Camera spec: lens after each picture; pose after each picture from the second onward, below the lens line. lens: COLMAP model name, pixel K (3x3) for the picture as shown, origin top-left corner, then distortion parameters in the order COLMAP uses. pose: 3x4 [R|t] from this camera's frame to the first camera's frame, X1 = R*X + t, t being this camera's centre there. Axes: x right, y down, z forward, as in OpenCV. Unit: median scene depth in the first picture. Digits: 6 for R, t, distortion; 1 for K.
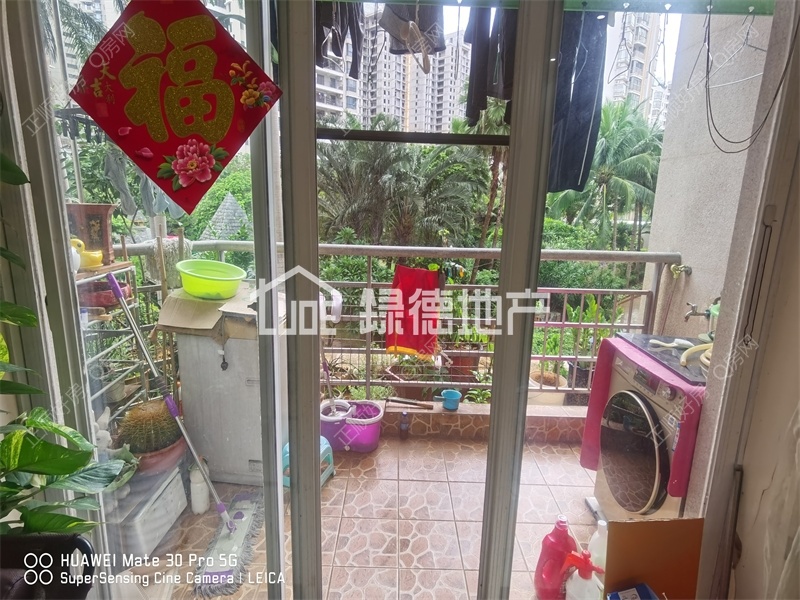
lens RADIAL K [[412.8, 0, 398.7], [0, 412.8, 300.6], [0, 0, 1]] dist [-0.000980, 0.004559]
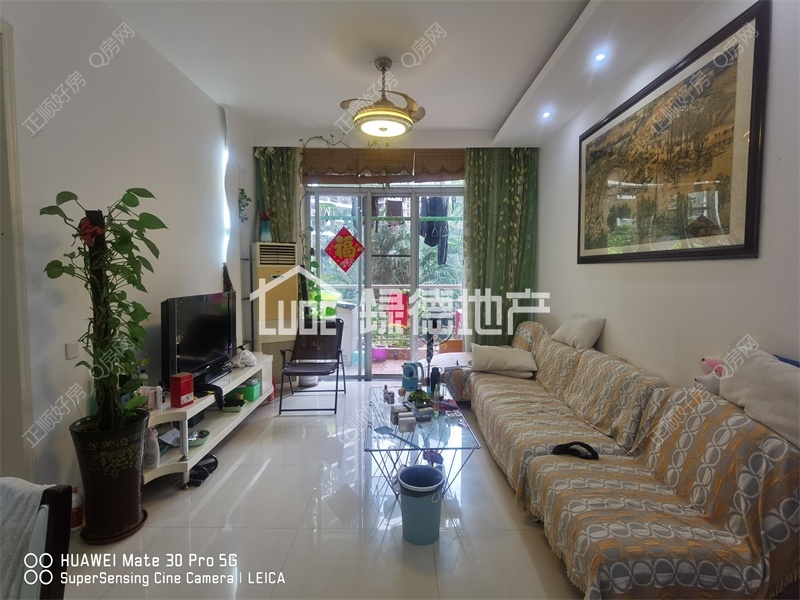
lens RADIAL K [[412.8, 0, 401.4], [0, 412.8, 296.2], [0, 0, 1]] dist [-0.000980, 0.004559]
pose [[0.999876, -0.008661, -0.013161, 0.215827], [0.006286, 0.985281, -0.170825, 0.913927], [0.014447, 0.170721, 0.985214, -3.805357]]
